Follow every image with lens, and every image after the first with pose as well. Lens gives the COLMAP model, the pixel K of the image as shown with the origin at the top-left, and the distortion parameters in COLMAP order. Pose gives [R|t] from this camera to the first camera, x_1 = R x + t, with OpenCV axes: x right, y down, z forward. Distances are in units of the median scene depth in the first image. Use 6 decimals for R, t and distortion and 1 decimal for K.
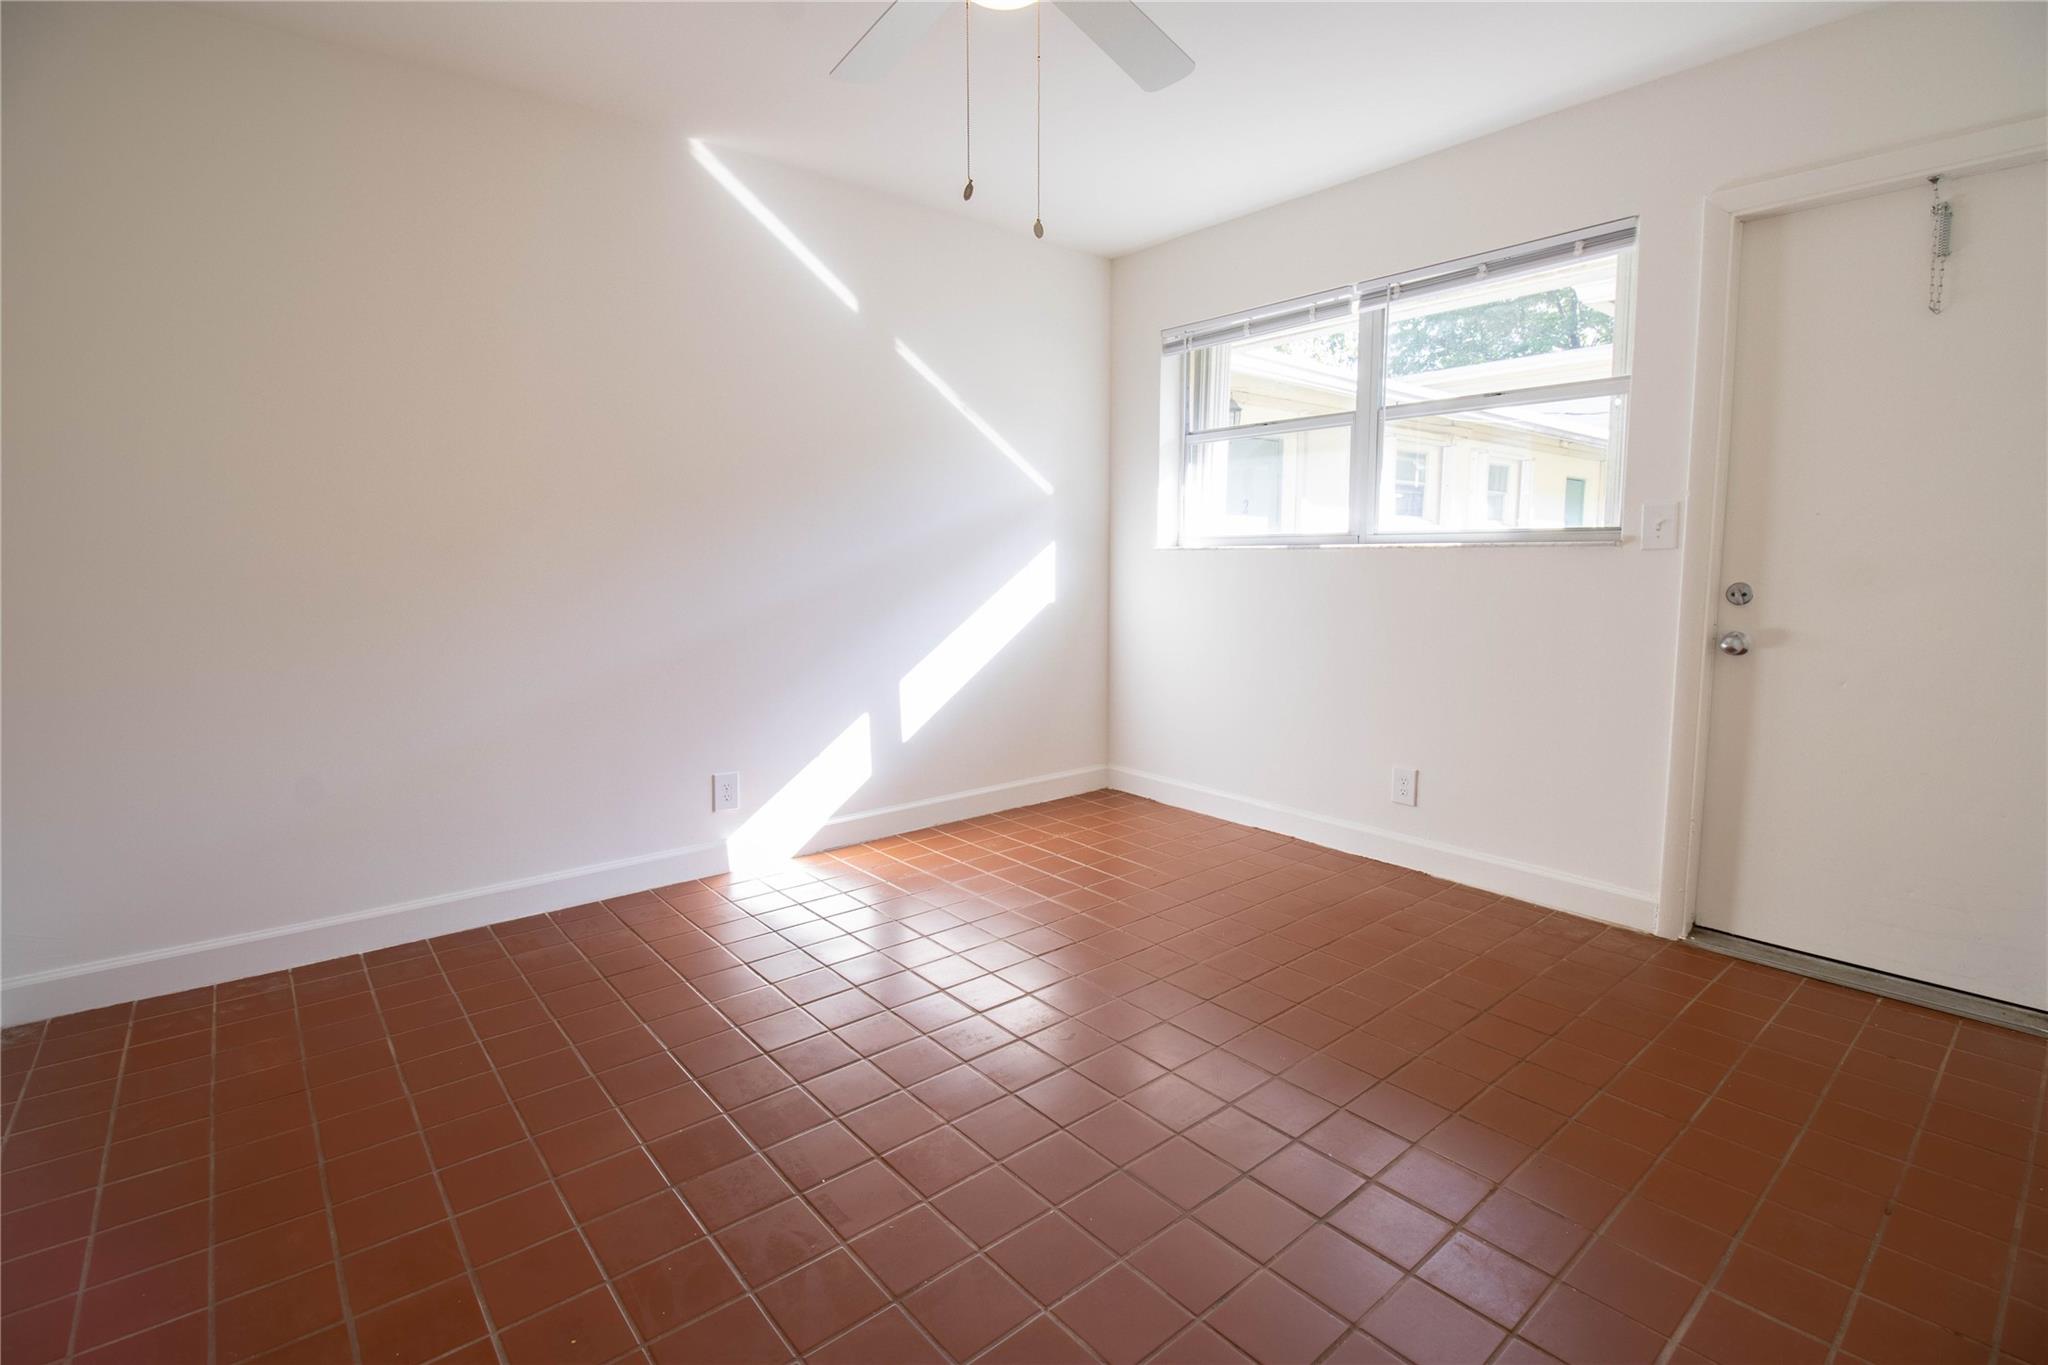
lens RADIAL K [[952.4, 0, 1025.5], [0, 952.4, 678.6], [0, 0, 1]] dist [-0.005915, -0.007568]
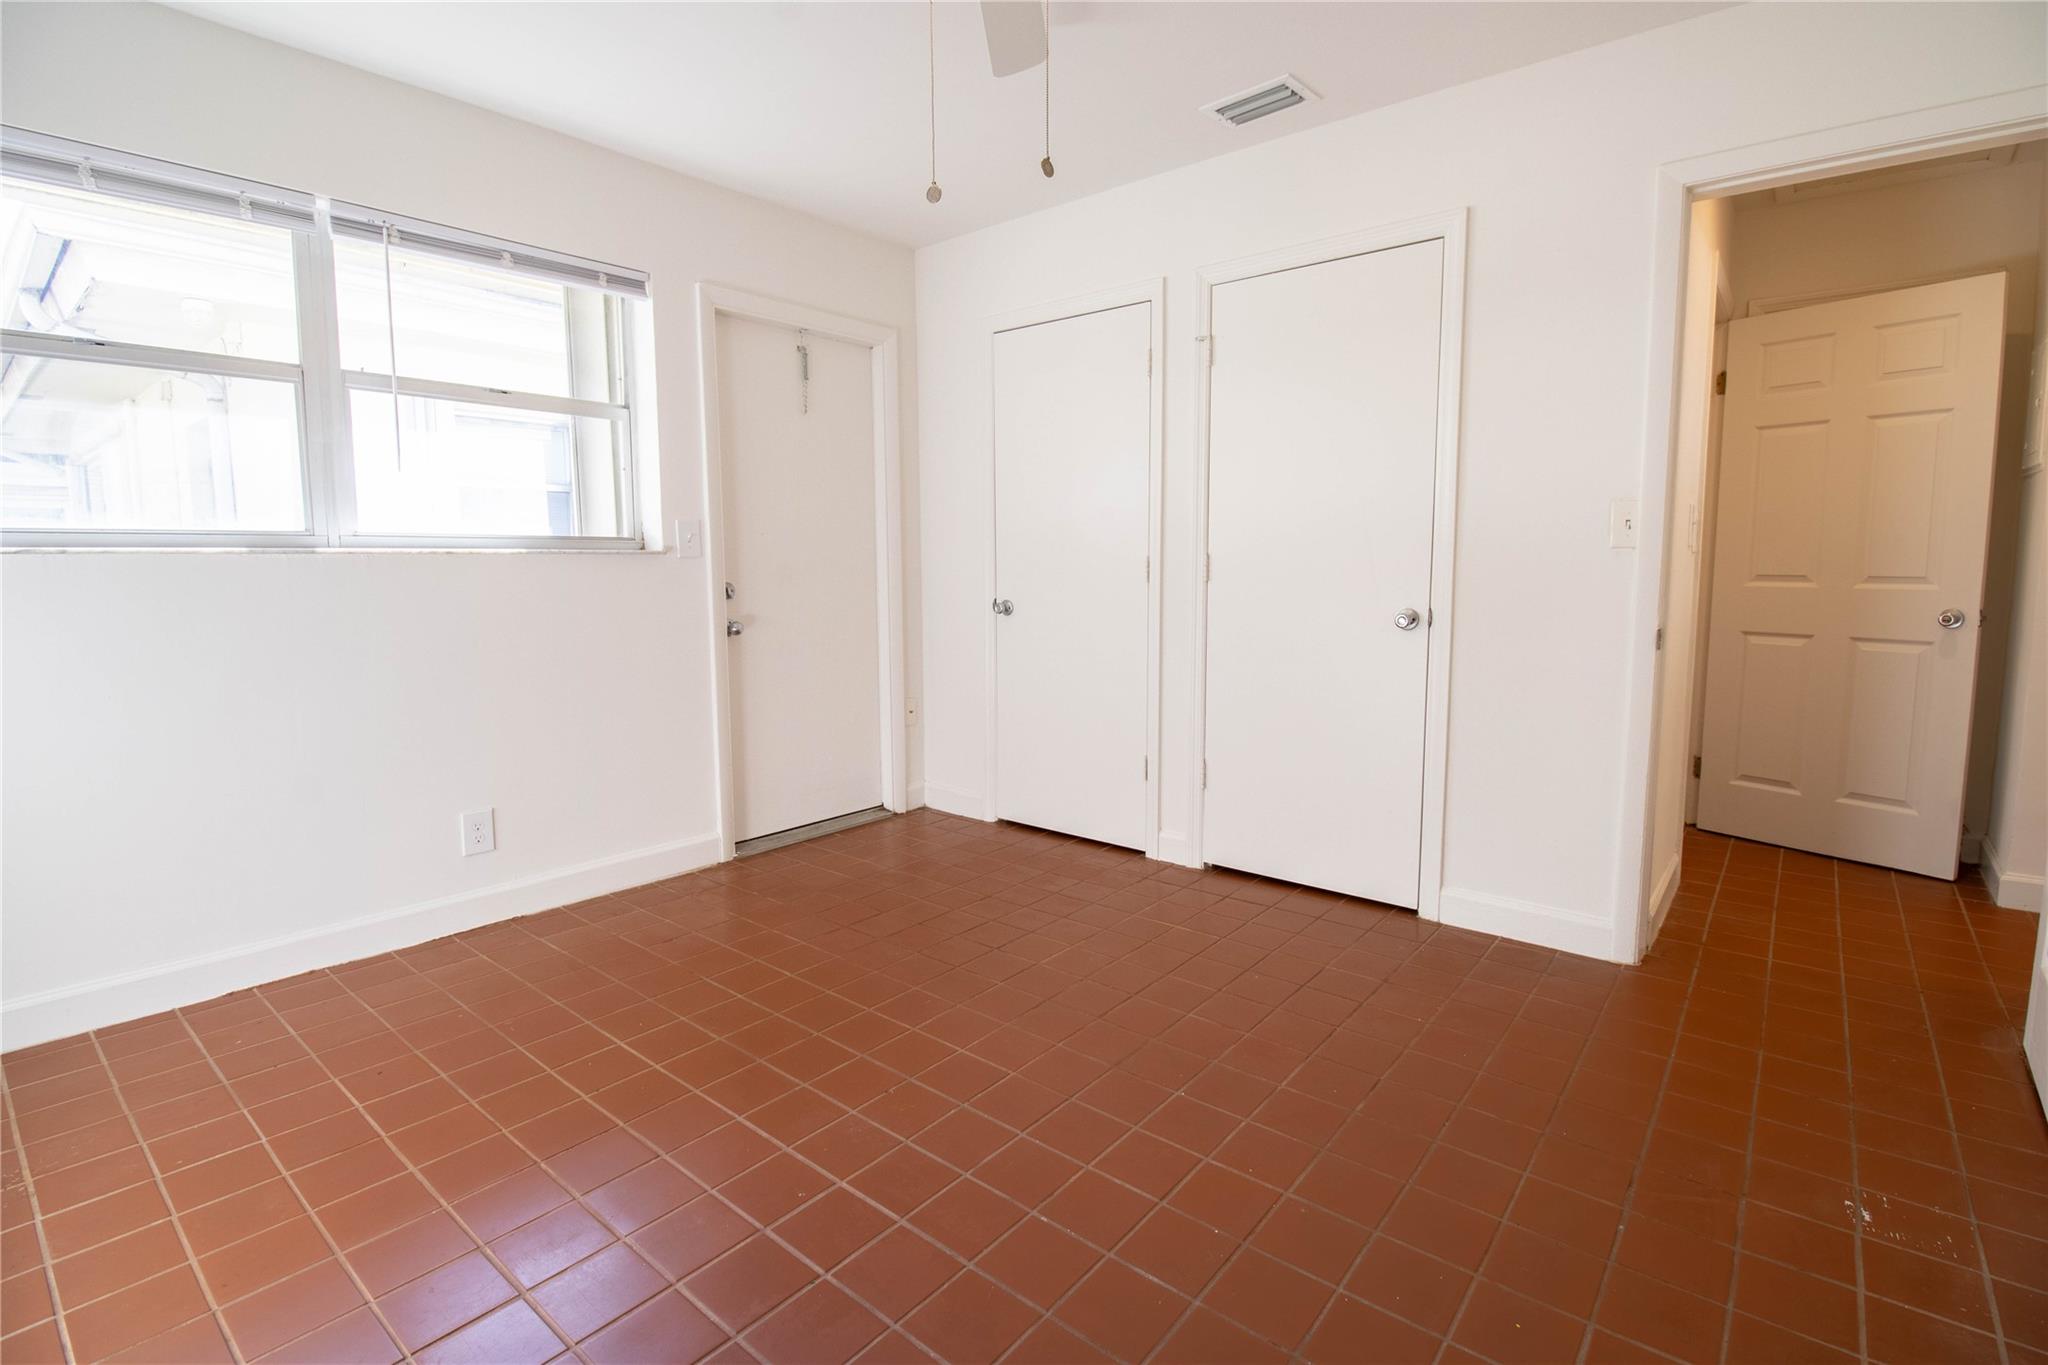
lens RADIAL K [[952.4, 0, 1024.6], [0, 952.4, 677.4], [0, 0, 1]] dist [-0.005915, -0.007568]
pose [[-0.189166, -0.112638, 0.975463, -0.599439], [0.131007, 0.981623, 0.138754, -0.090595], [-0.973167, 0.154040, -0.170934, 0.758949]]
